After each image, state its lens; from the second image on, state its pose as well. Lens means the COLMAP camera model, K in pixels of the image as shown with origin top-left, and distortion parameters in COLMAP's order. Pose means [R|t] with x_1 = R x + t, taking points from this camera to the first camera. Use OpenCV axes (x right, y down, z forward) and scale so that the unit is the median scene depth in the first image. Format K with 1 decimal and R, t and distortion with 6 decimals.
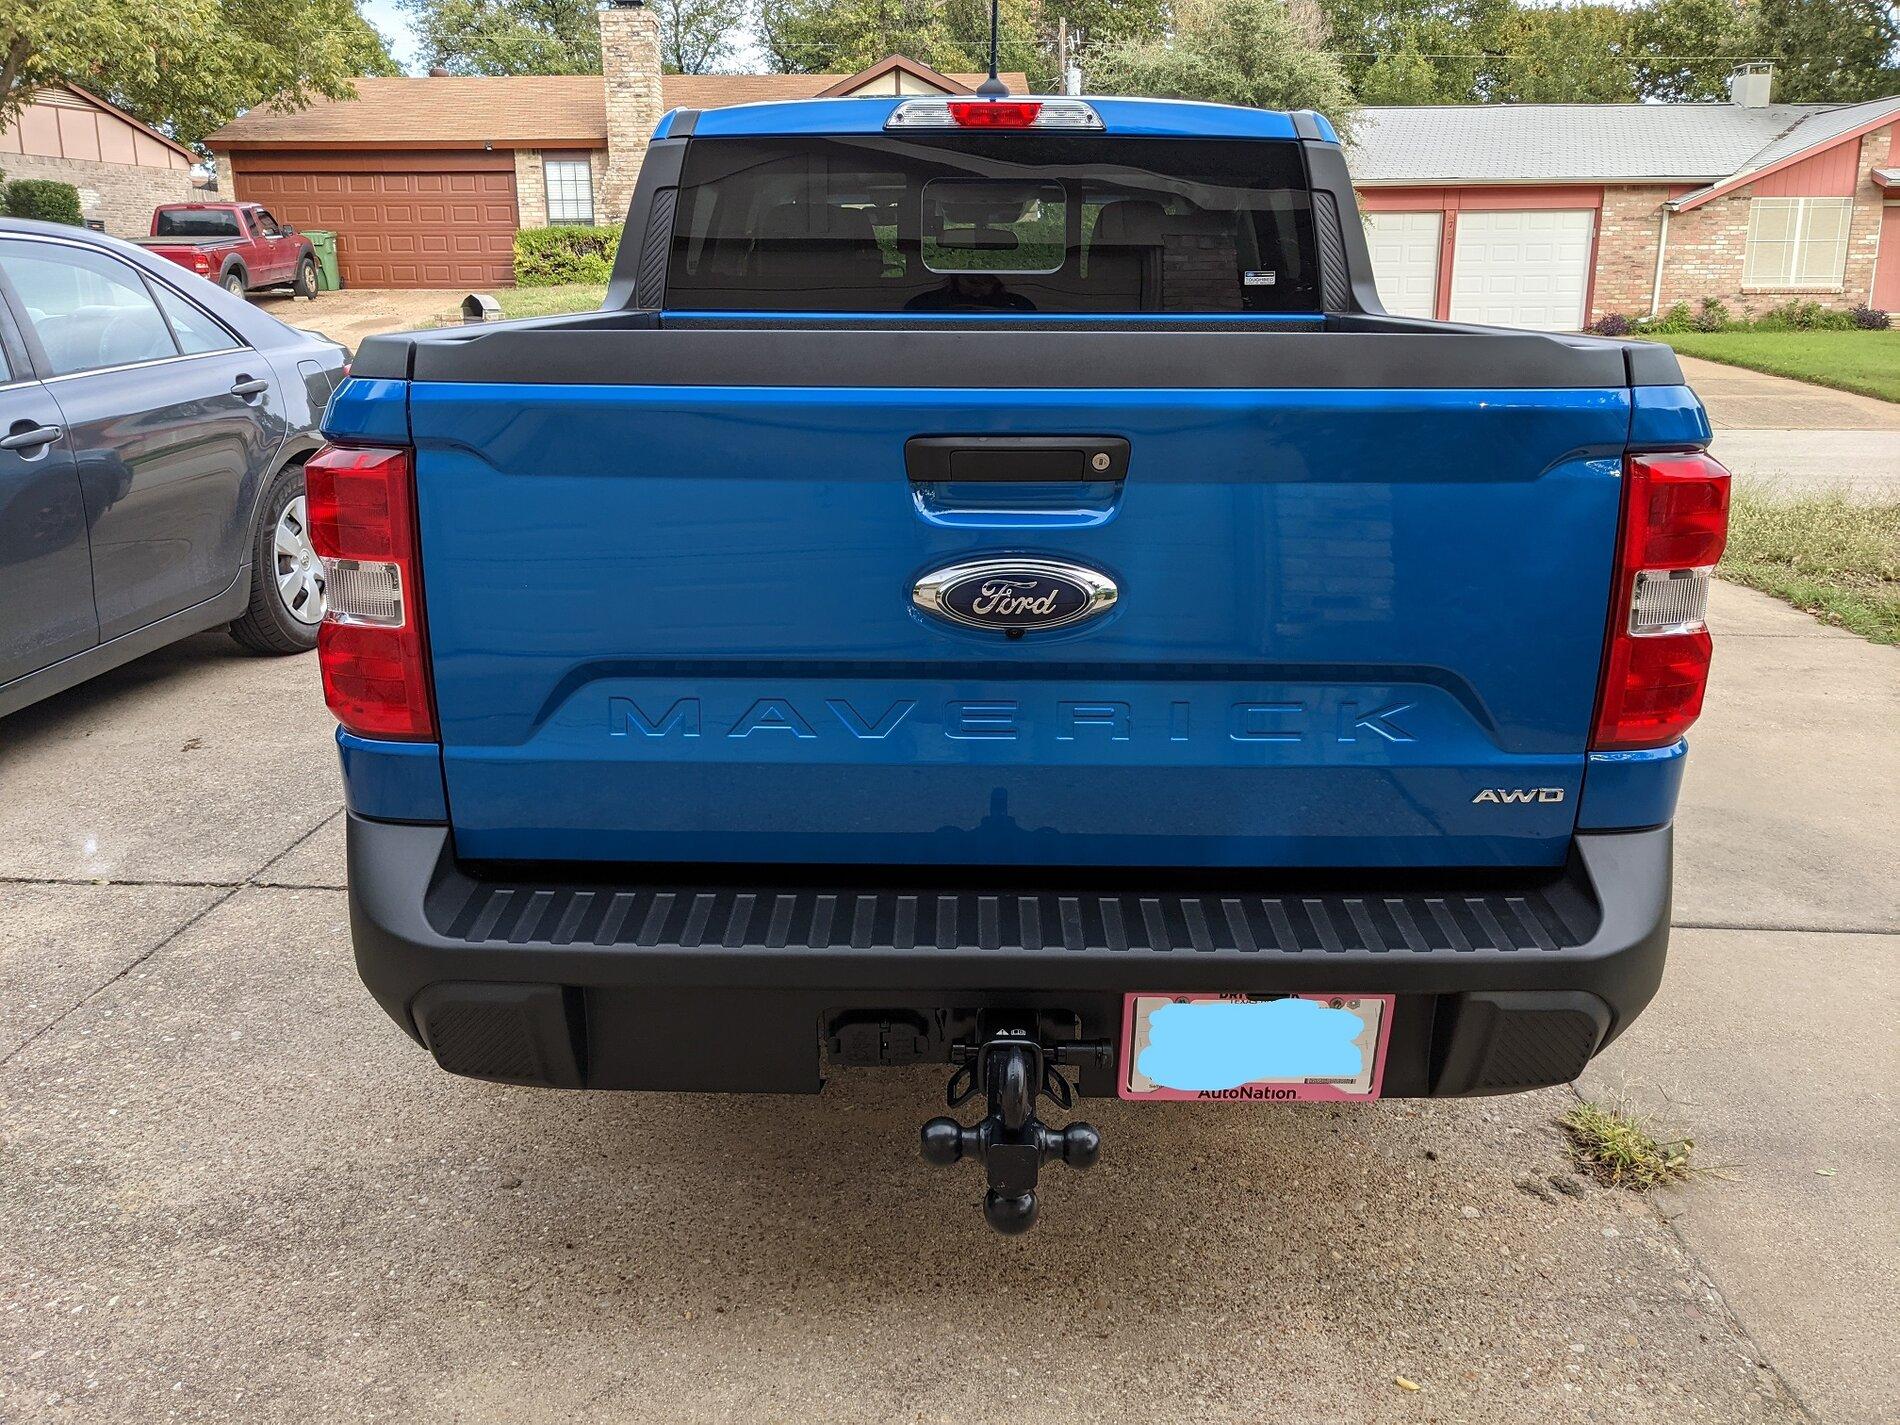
lens RADIAL K [[1508.0, 0, 950.6], [0, 1508.0, 760.0], [0, 0, 1]] dist [0.043814, -0.069654]
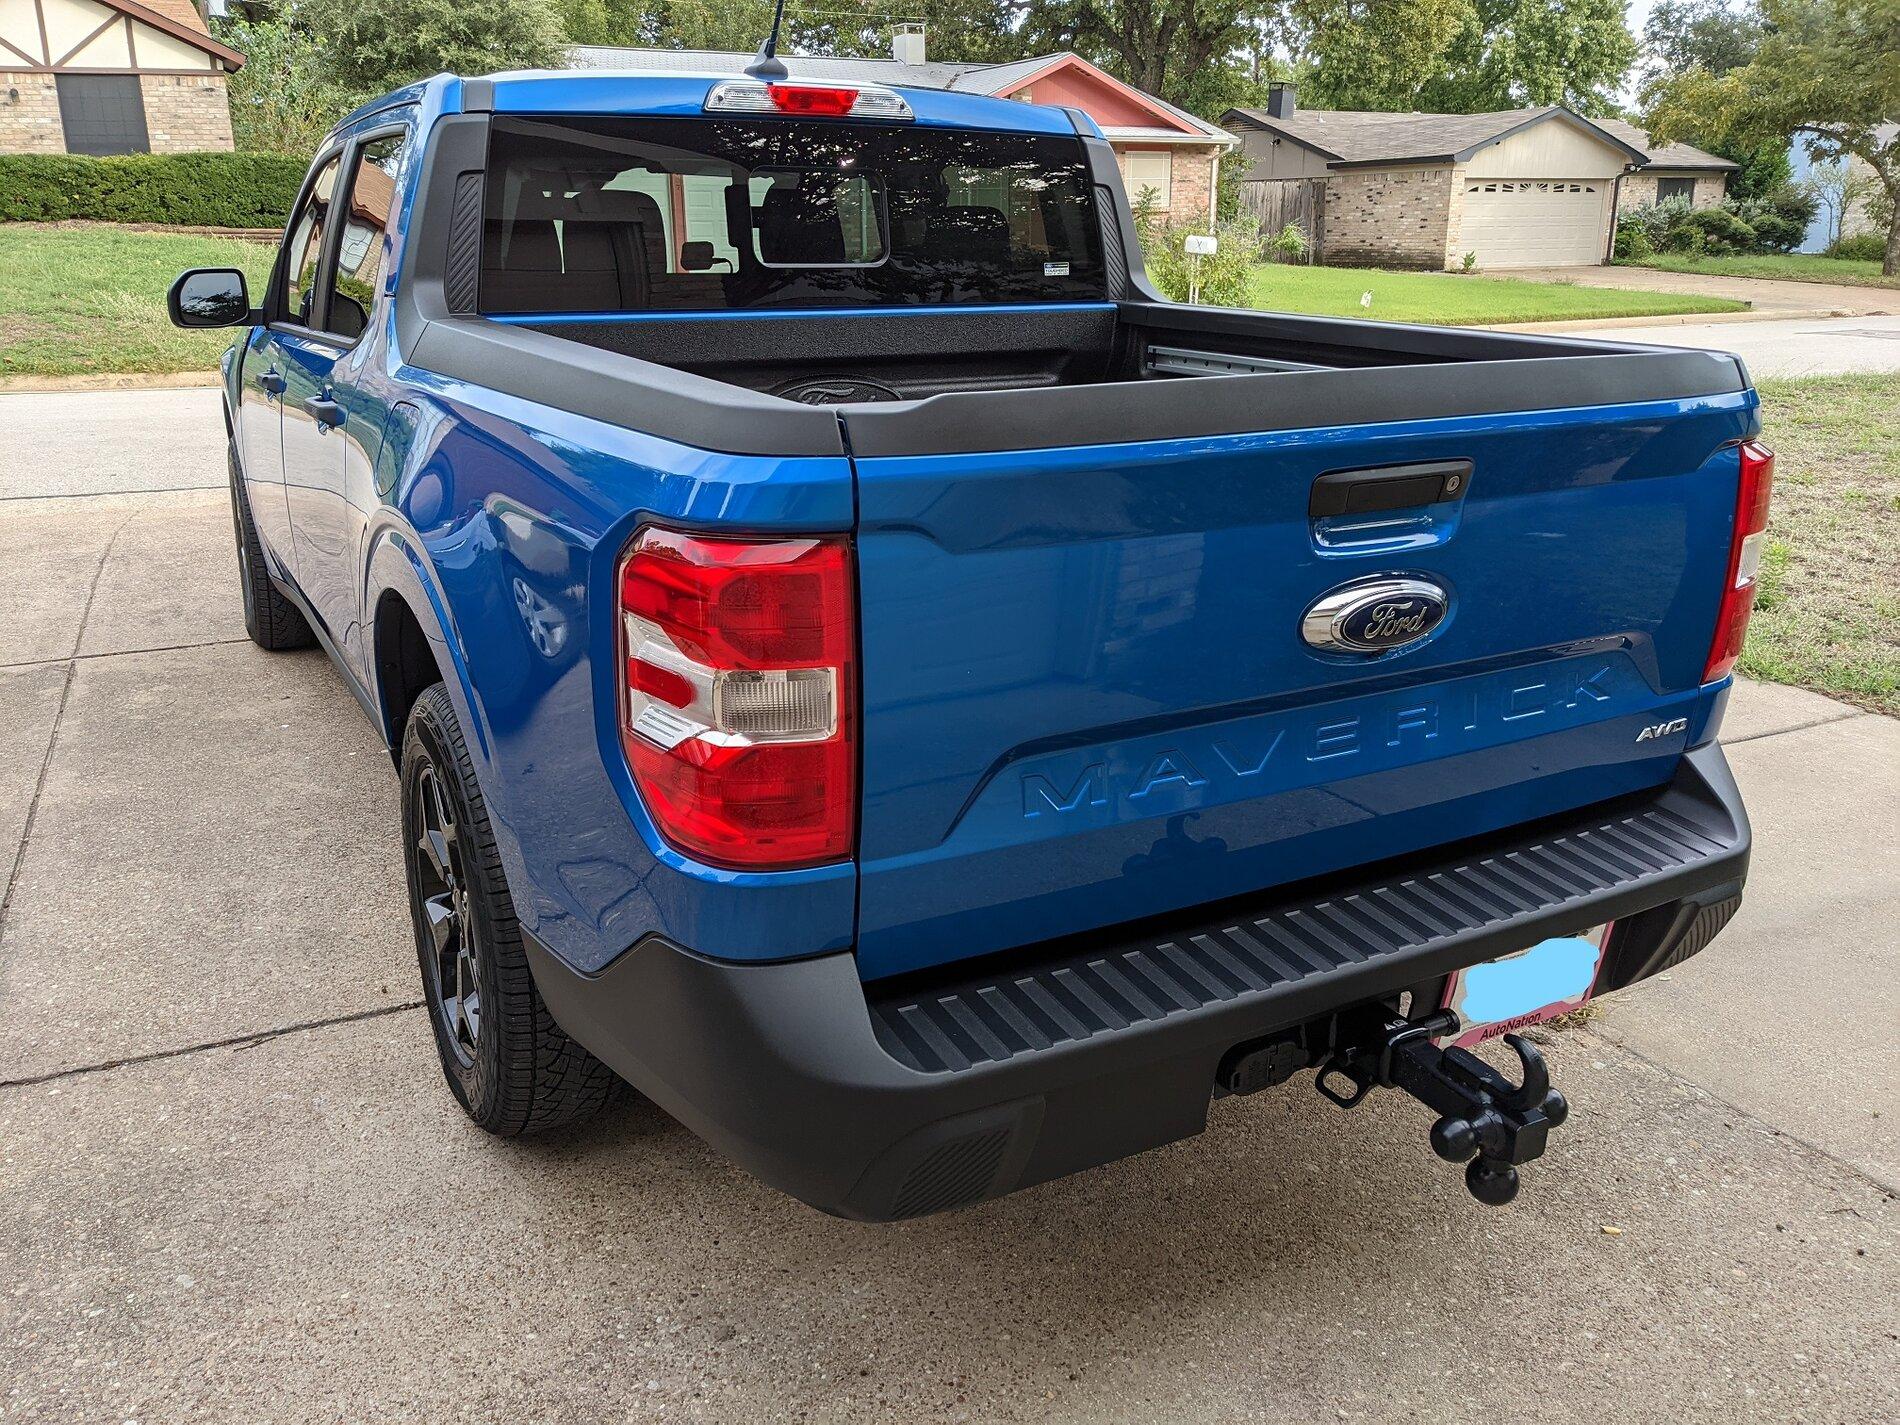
lens RADIAL K [[1498.5, 0, 947.2], [0, 1498.5, 752.9], [0, 0, 1]] dist [0.064221, -0.109673]
pose [[0.871681, -0.162403, 0.462382, -0.424322], [0.146180, 0.986708, 0.070985, -0.078757], [-0.467764, 0.005715, 0.883835, 0.127087]]
